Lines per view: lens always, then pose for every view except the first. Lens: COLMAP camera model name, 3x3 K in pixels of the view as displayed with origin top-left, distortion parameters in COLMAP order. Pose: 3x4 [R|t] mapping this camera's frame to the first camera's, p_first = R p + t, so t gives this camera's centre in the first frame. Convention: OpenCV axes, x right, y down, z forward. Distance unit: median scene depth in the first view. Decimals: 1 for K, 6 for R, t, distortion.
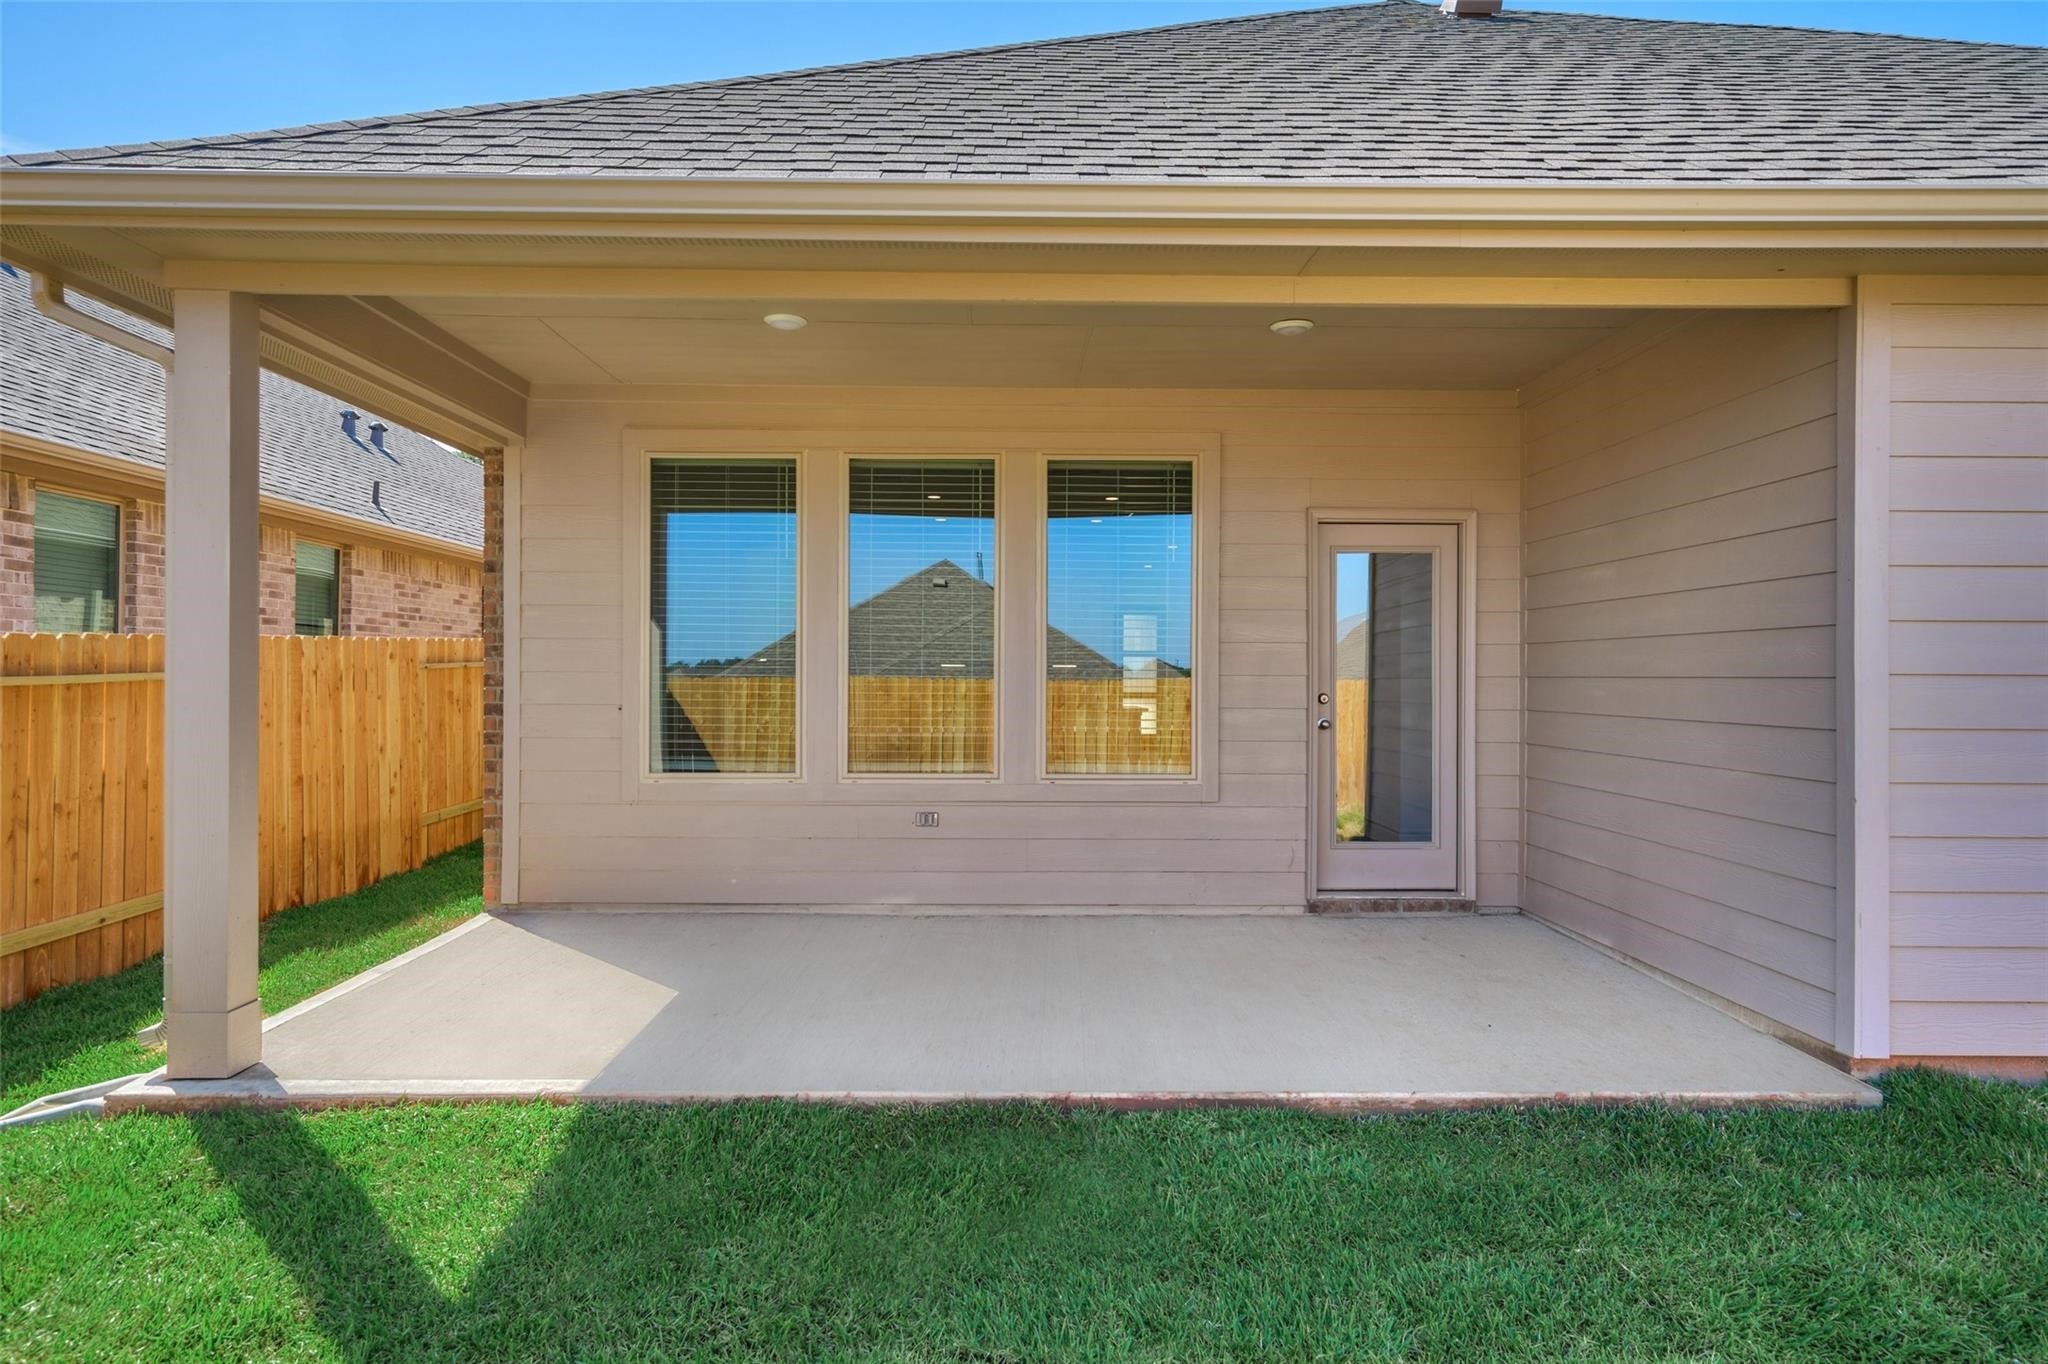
lens RADIAL K [[941.0, 0, 1015.2], [0, 941.0, 682.7], [0, 0, 1]] dist [-0.000305, -0.000232]
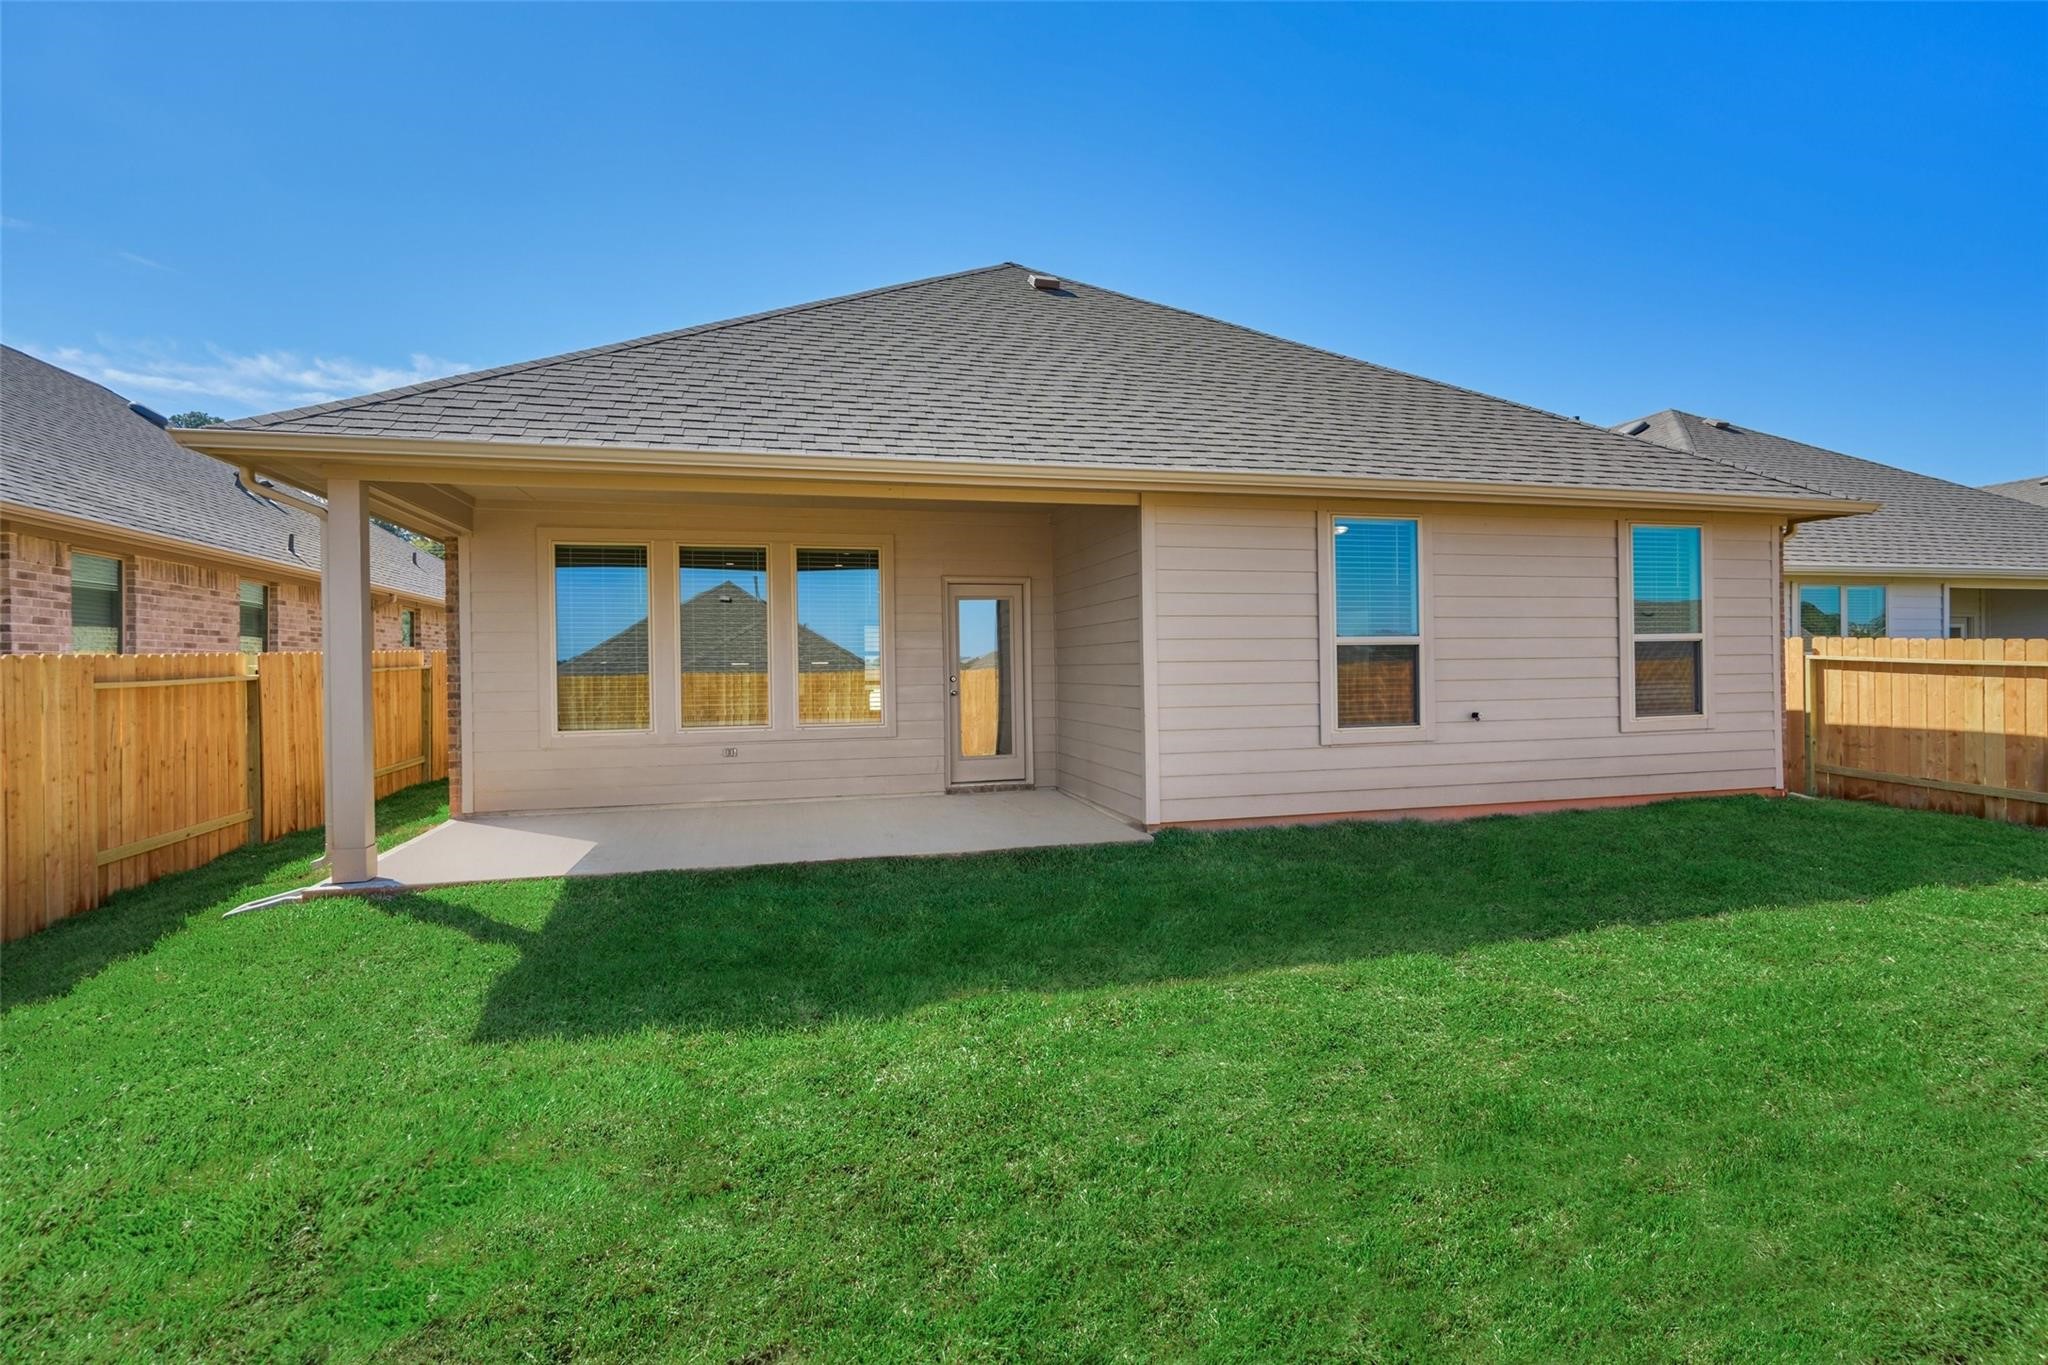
lens RADIAL K [[959.6, 0, 1027.0], [0, 959.6, 674.0], [0, 0, 1]] dist [-0.006191, -0.000511]
pose [[0.972463, -0.019633, 0.232227, 0.032438], [0.020260, 0.999795, -0.000313, 0.010980], [-0.232174, 0.005009, 0.972661, -0.864643]]
